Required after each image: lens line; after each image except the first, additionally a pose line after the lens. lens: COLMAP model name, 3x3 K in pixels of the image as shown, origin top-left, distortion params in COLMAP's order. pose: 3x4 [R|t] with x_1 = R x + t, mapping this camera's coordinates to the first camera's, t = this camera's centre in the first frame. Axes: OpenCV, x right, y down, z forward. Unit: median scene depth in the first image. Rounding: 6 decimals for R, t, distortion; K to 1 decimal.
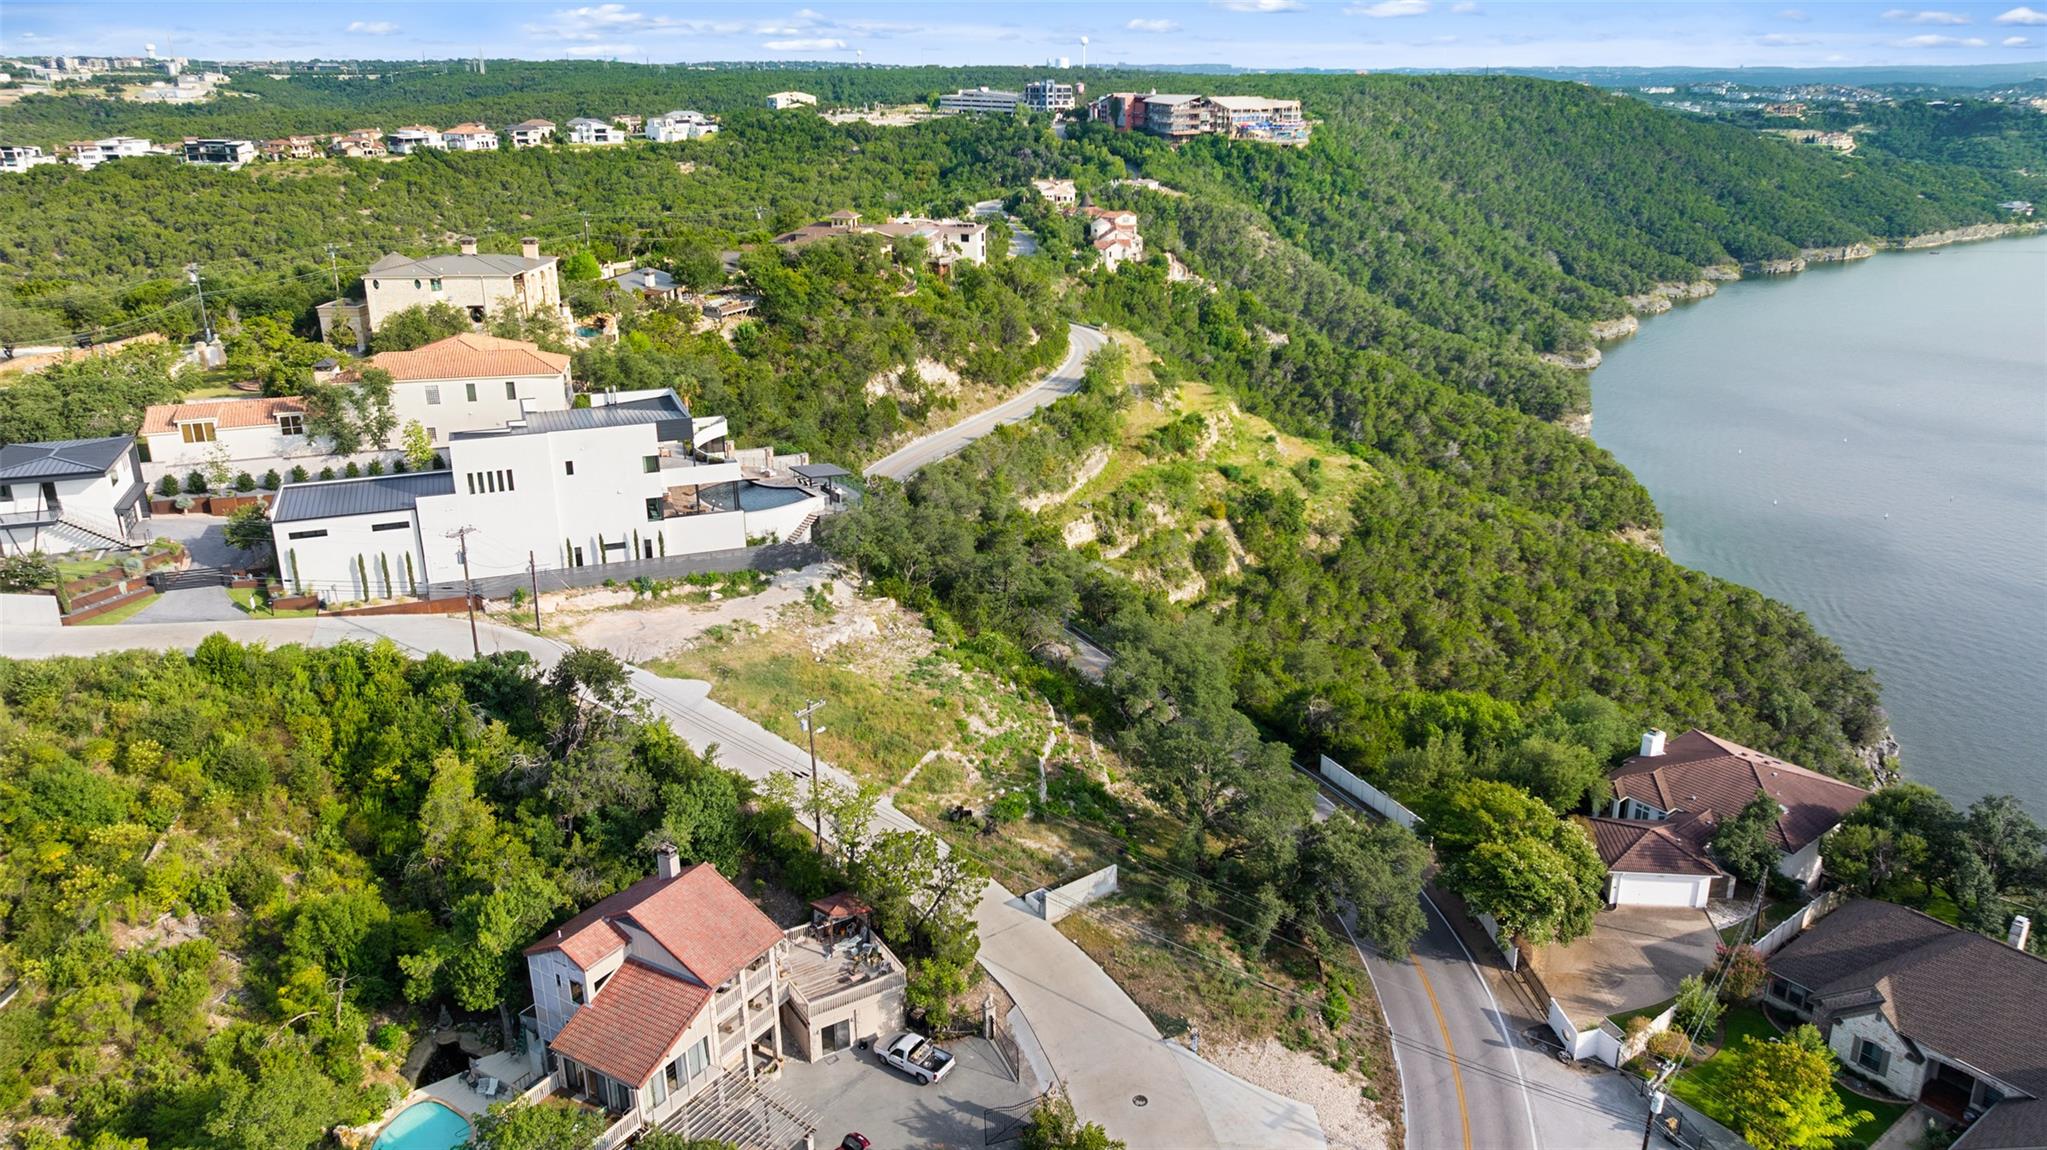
lens RADIAL K [[1477.2, 0, 1029.0], [0, 1477.2, 599.4], [0, 0, 1]] dist [-0.026469, 0.024358]
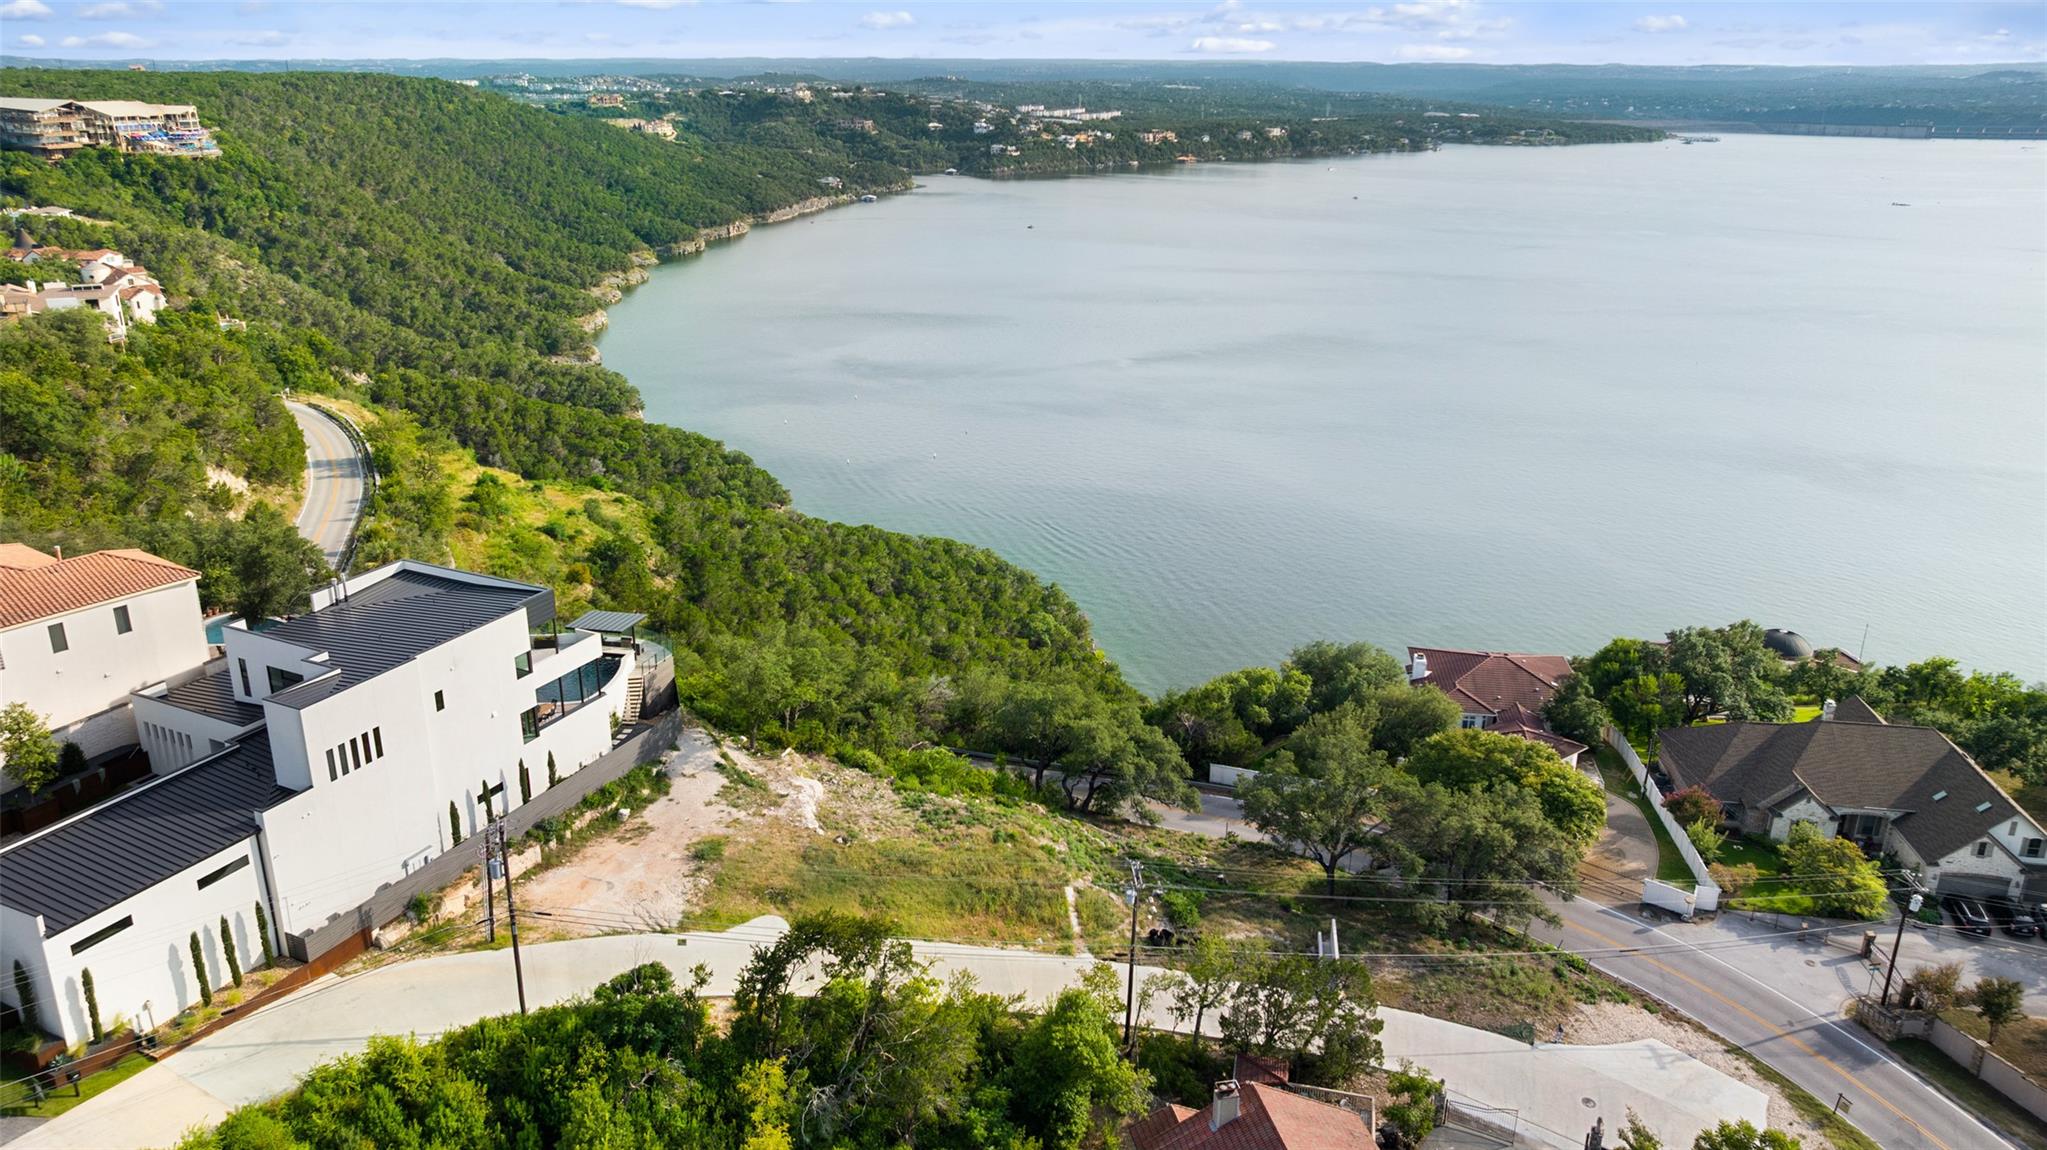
lens RADIAL K [[1477.2, 0, 1020.1], [0, 1477.2, 620.3], [0, 0, 1]] dist [-0.026469, 0.024358]
pose [[0.715925, -0.245335, 0.653653, -0.109127], [0.233307, 0.966475, 0.107213, -0.026610], [-0.658042, 0.075746, 0.749162, 0.061407]]
